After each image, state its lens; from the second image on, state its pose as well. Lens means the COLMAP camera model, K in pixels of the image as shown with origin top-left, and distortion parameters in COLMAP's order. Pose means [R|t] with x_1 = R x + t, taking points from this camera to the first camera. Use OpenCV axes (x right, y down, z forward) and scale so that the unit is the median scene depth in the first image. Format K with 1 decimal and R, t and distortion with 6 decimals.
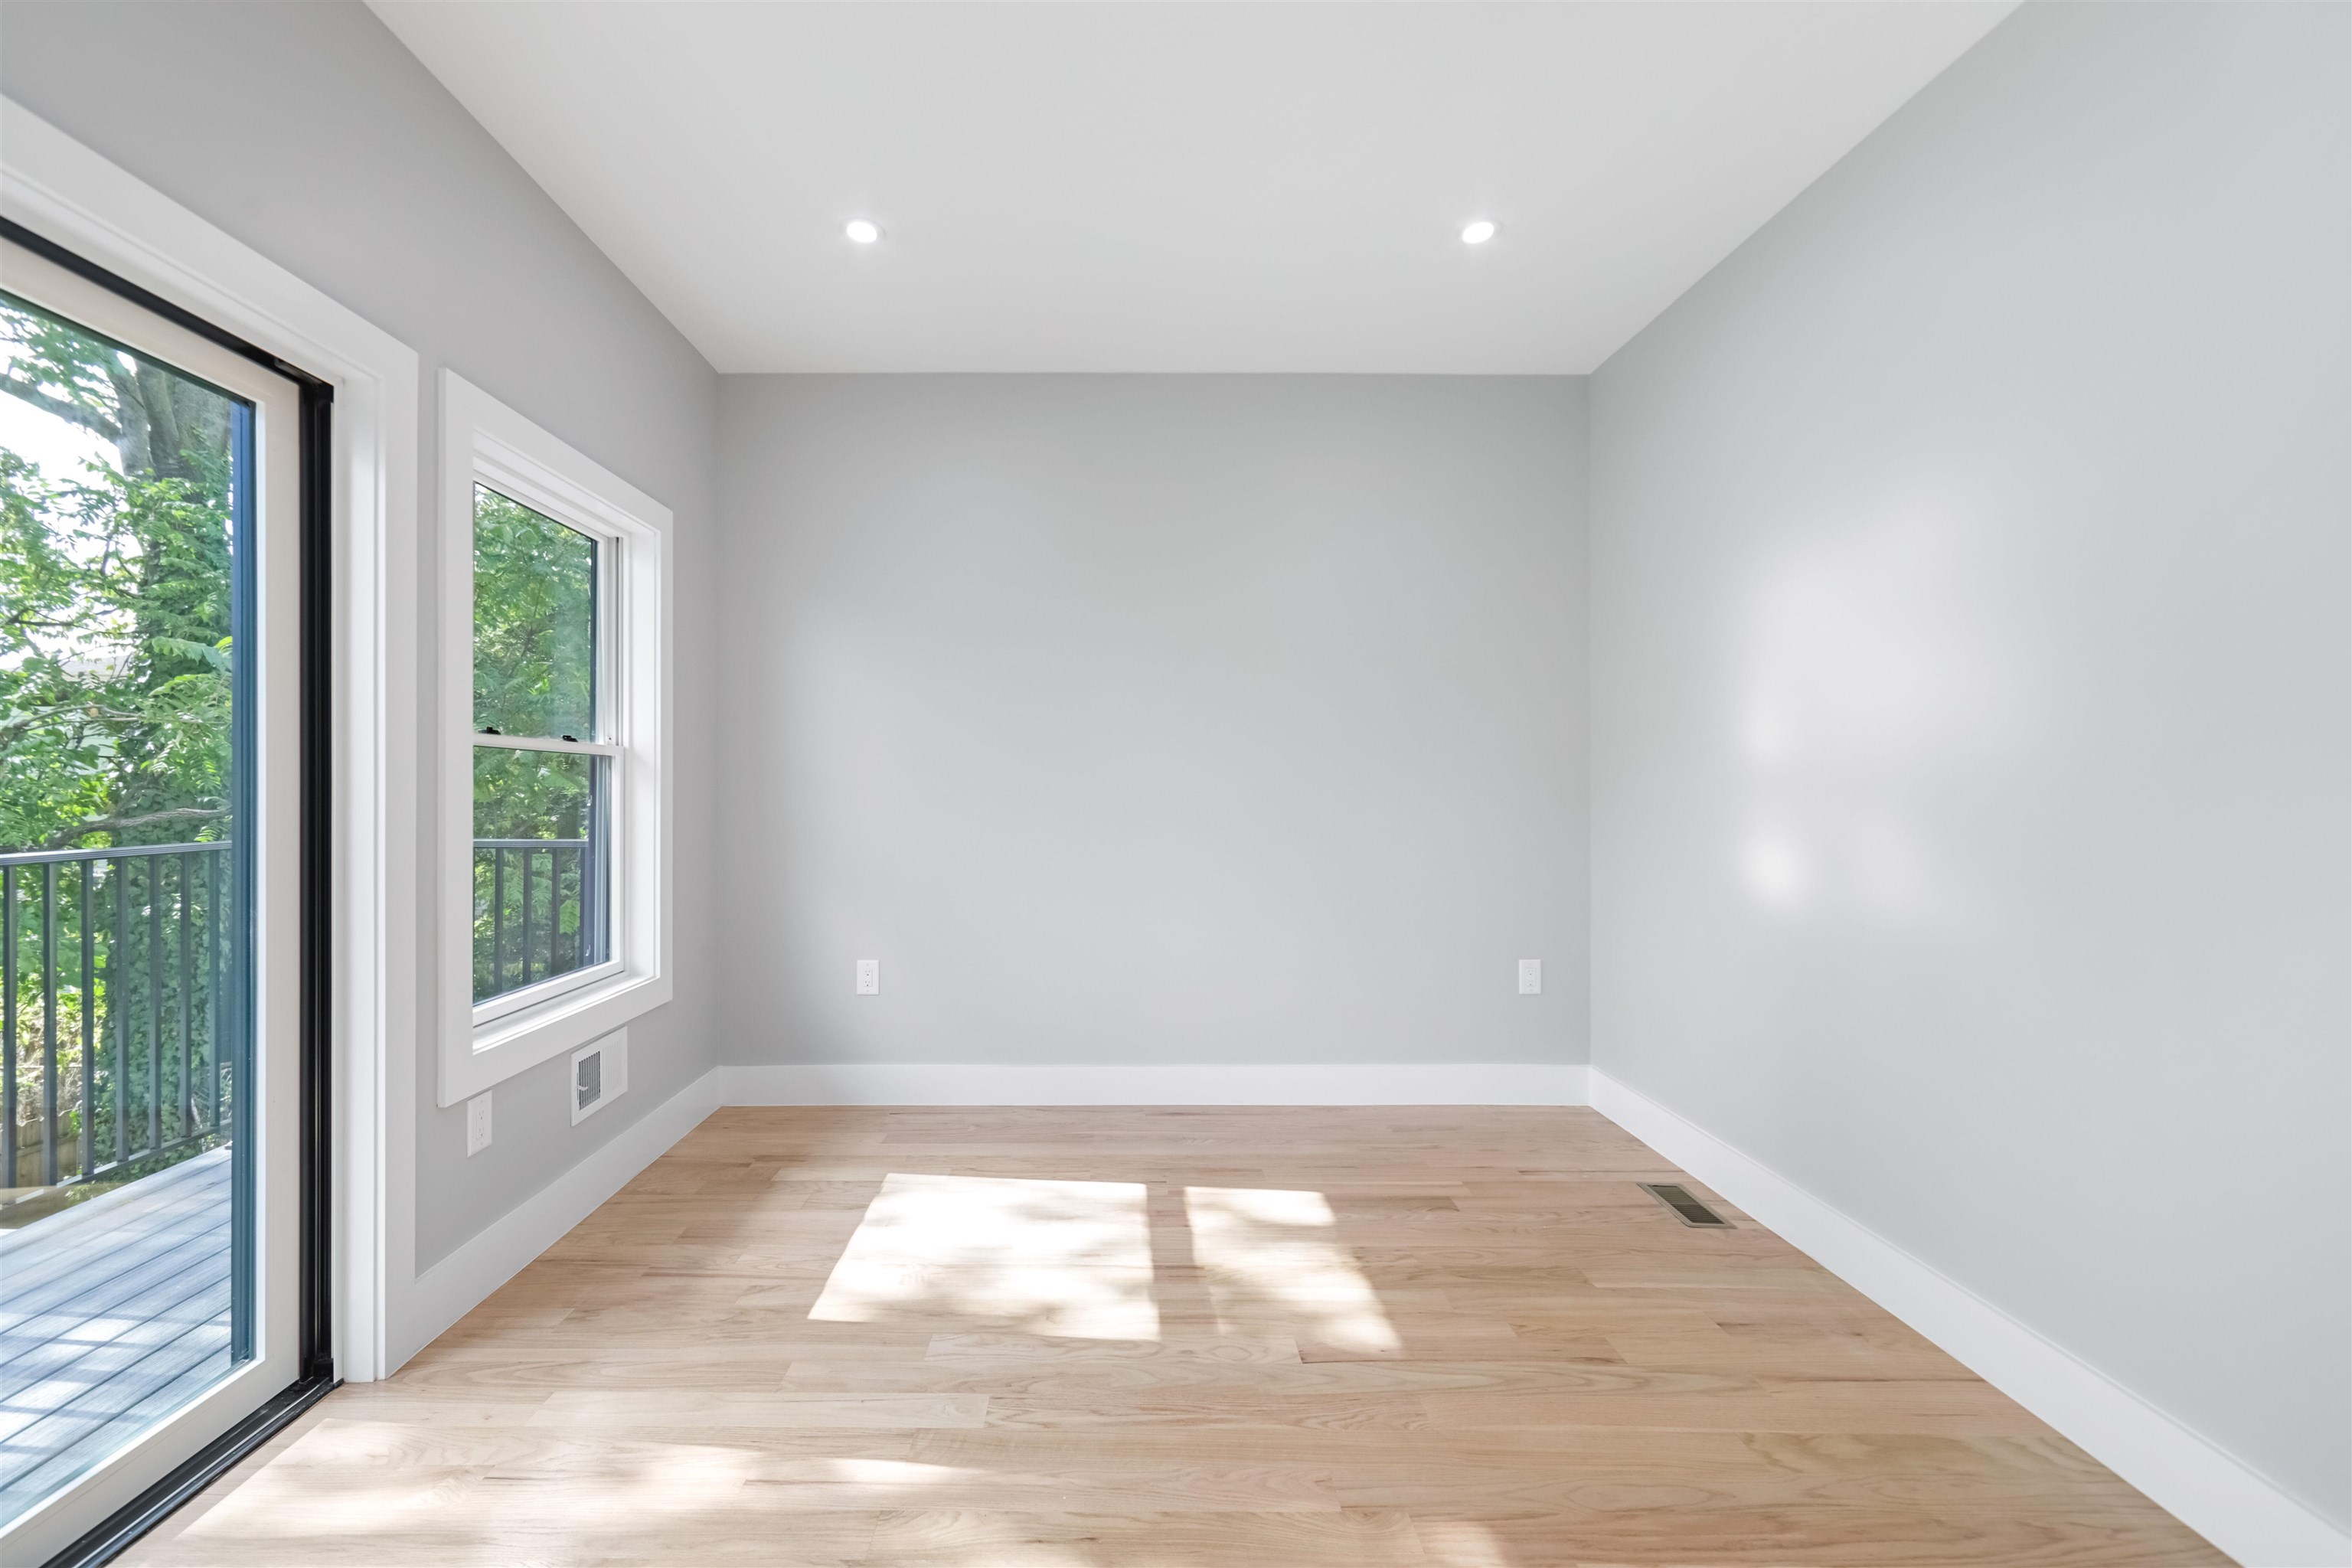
lens RADIAL K [[945.1, 0, 1141.6], [0, 945.1, 787.1], [0, 0, 1]] dist [0.008223, -0.000111]
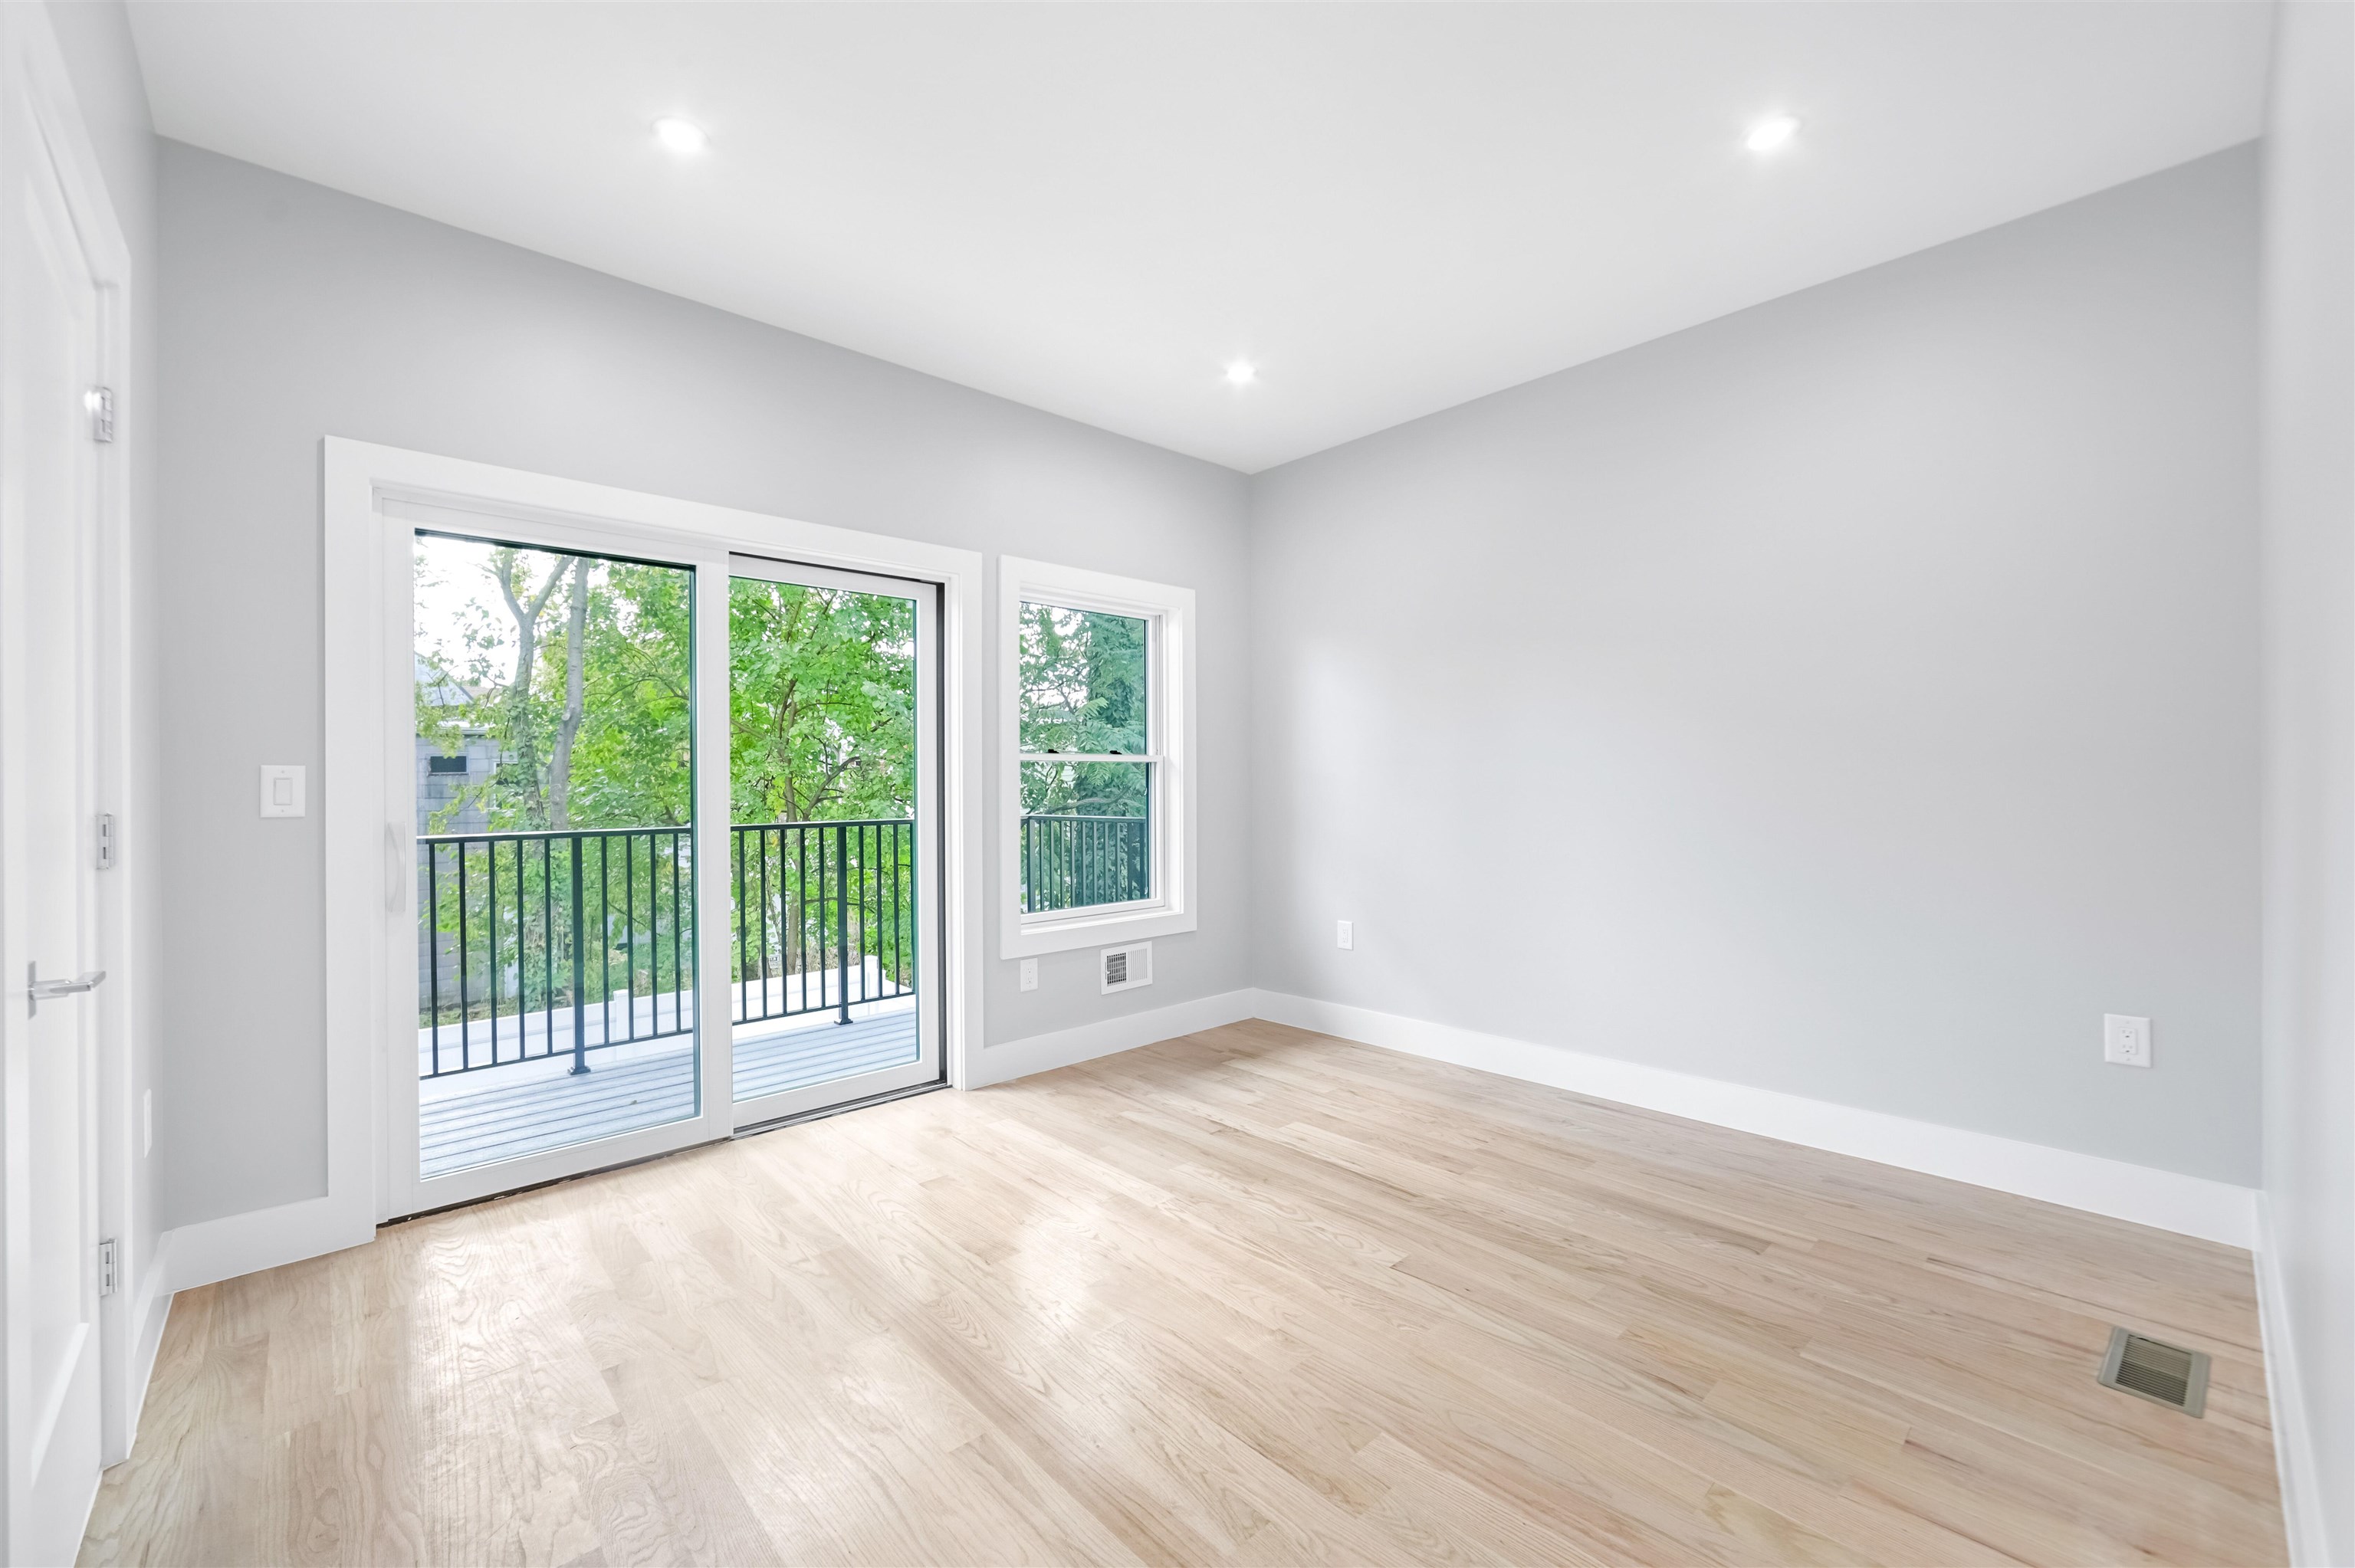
lens RADIAL K [[946.1, 0, 1188.6], [0, 946.1, 785.8], [0, 0, 1]] dist [0.008223, -0.000111]
pose [[0.687668, -0.006203, -0.725999, 0.616765], [0.012924, 0.999910, 0.003699, -0.000742], [0.725910, -0.011927, 0.687686, 0.007426]]
